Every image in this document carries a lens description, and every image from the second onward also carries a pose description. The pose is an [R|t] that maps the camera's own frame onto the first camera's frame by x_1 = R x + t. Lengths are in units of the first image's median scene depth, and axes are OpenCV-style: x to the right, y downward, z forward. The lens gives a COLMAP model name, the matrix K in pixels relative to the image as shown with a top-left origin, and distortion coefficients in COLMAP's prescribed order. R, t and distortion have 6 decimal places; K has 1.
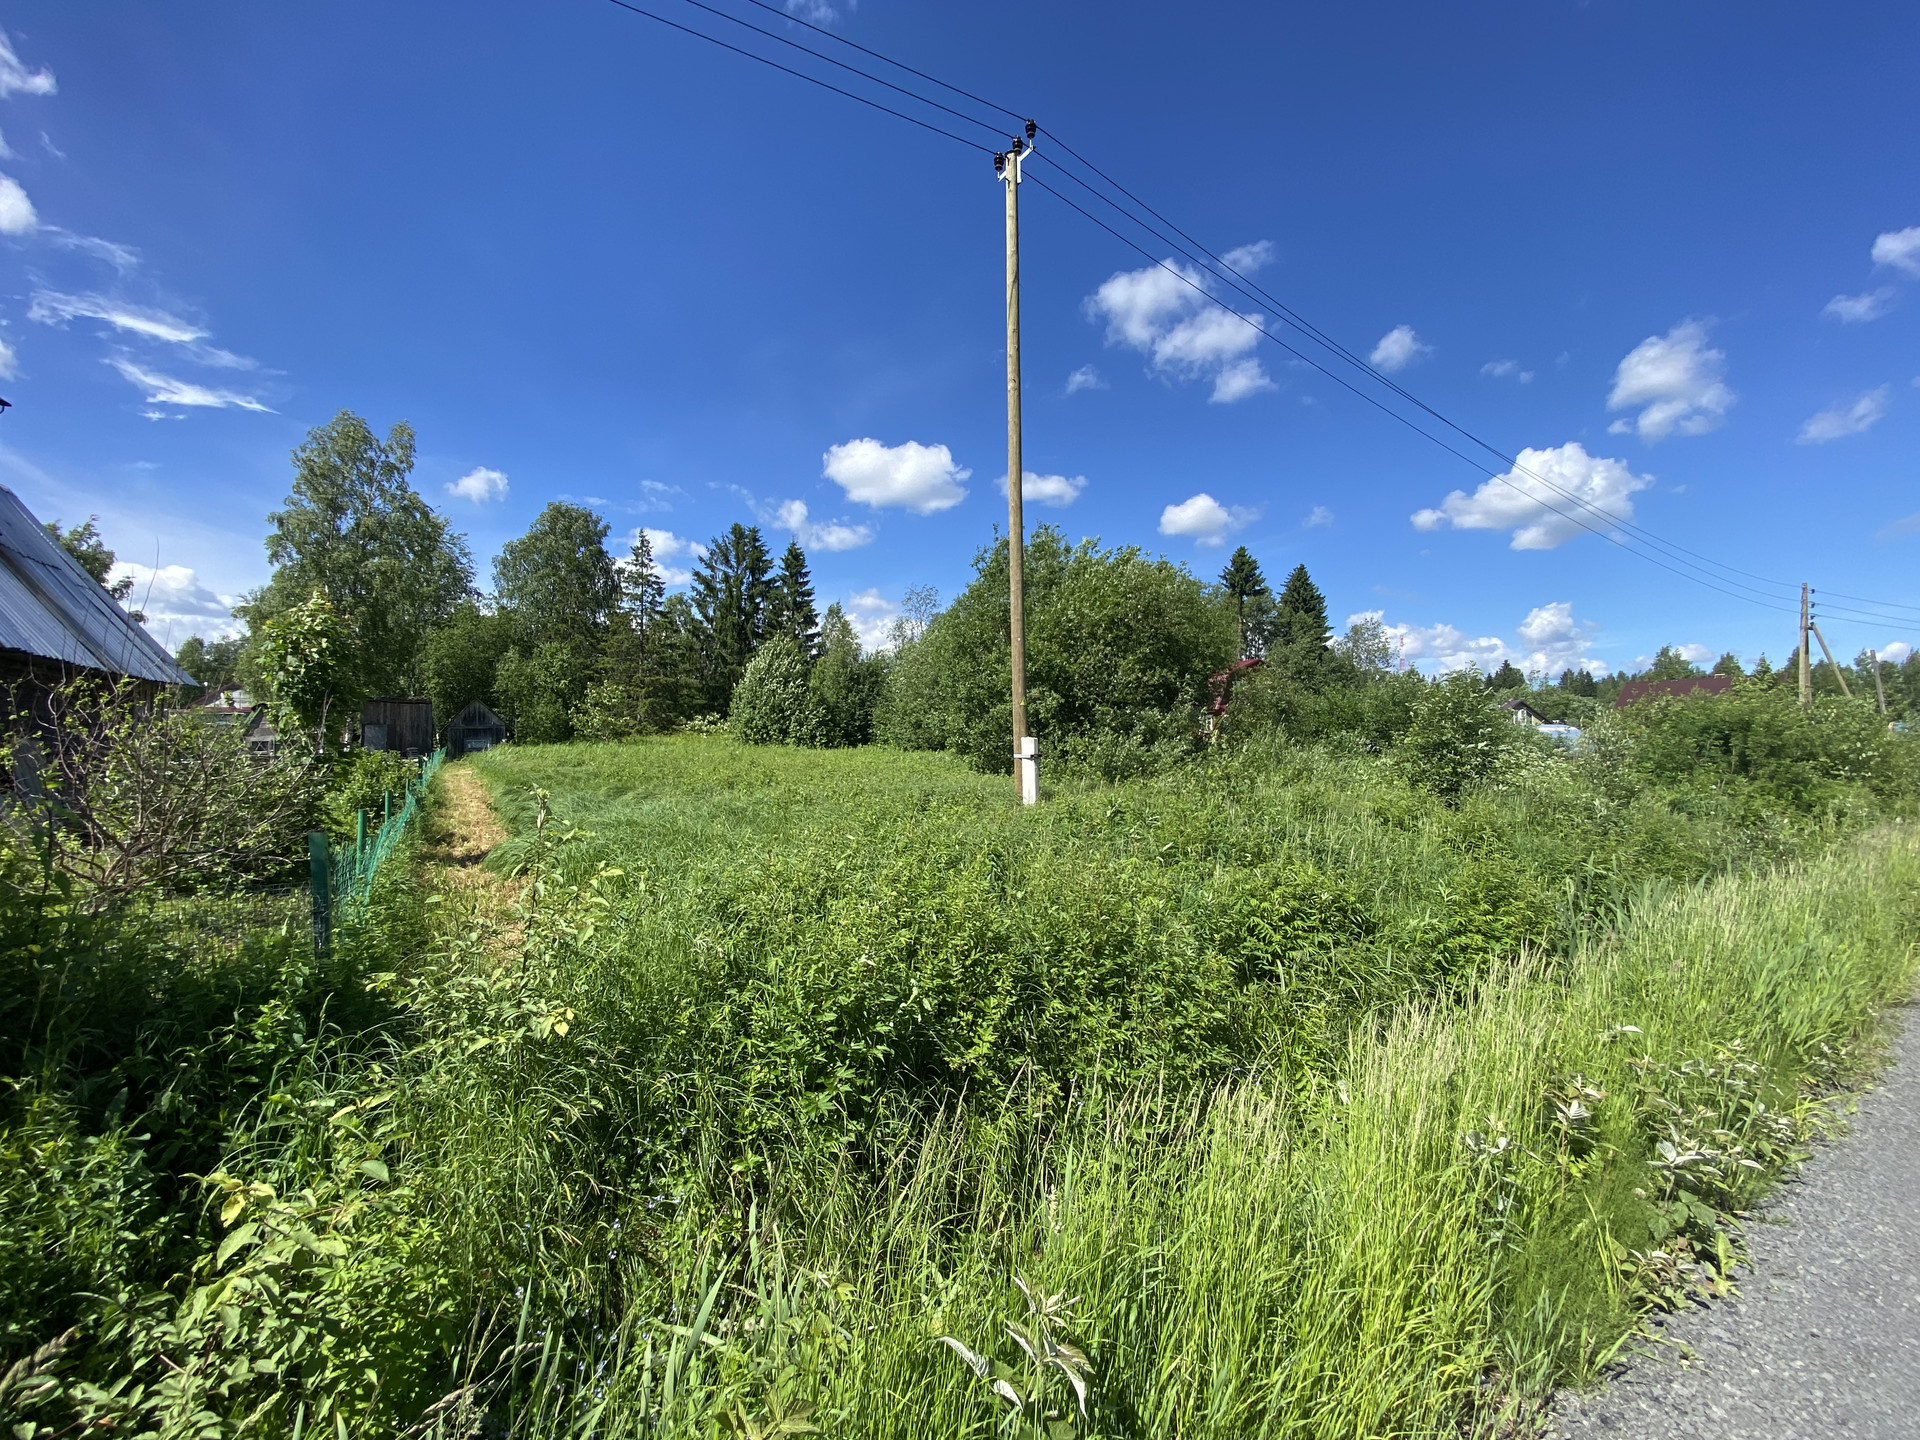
lens RADIAL K [[715.0, 0, 960.2], [0, 715.0, 726.6], [0, 0, 1]] dist [-0.041909, -0.001766]
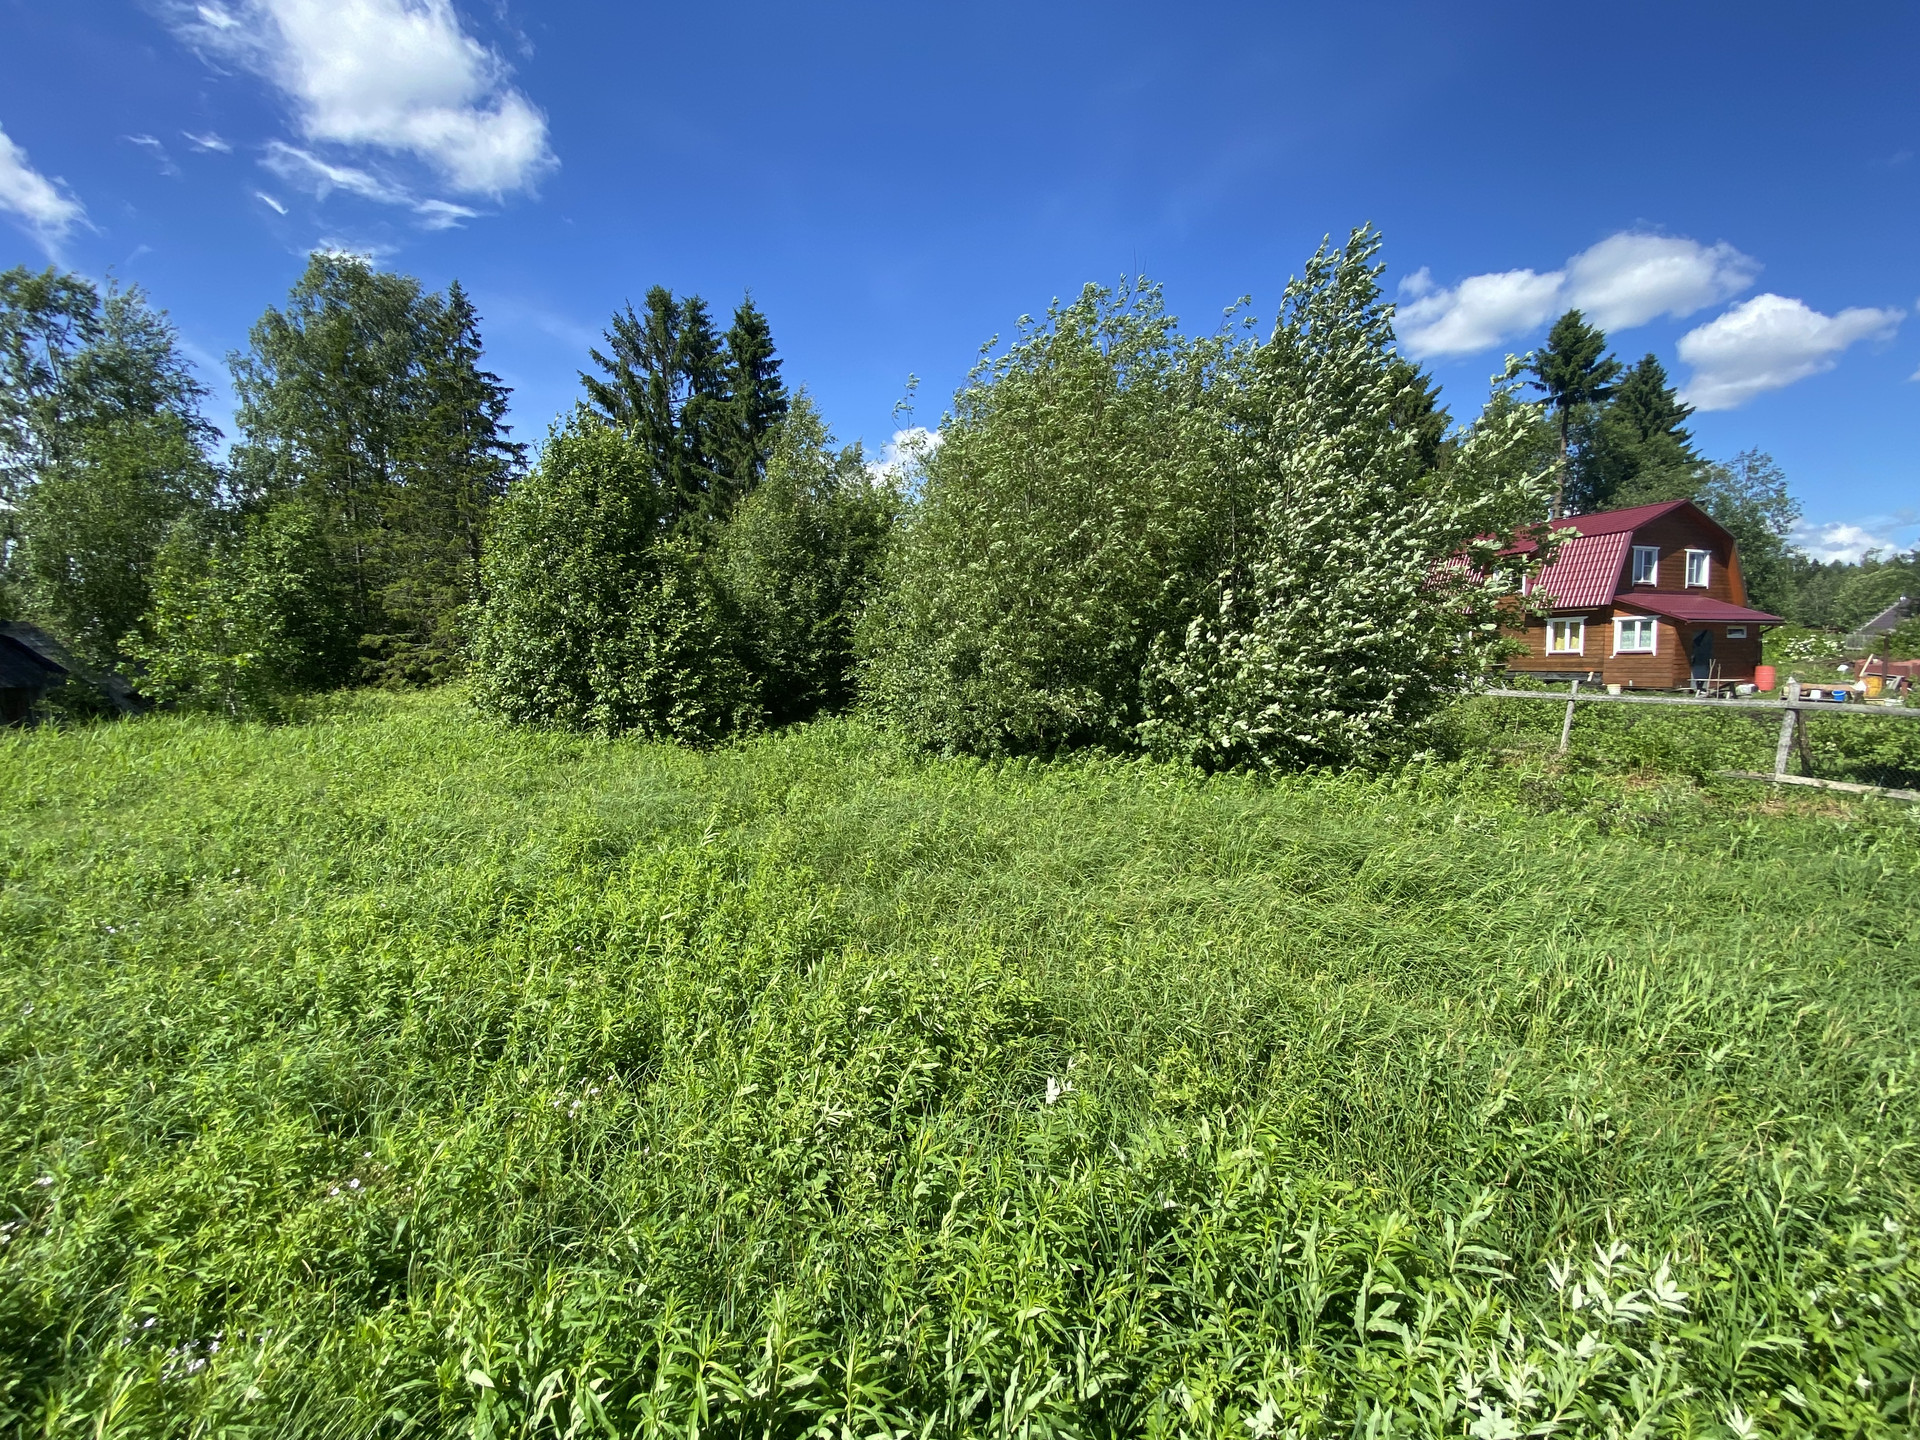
lens RADIAL K [[715.0, 0, 942.9], [0, 715.0, 726.7], [0, 0, 1]] dist [-0.041909, -0.001766]
pose [[0.989142, 0.006061, -0.146835, -0.024957], [0.010746, 0.993491, 0.113401, -0.009270], [0.146567, -0.113748, 0.982639, 0.649833]]
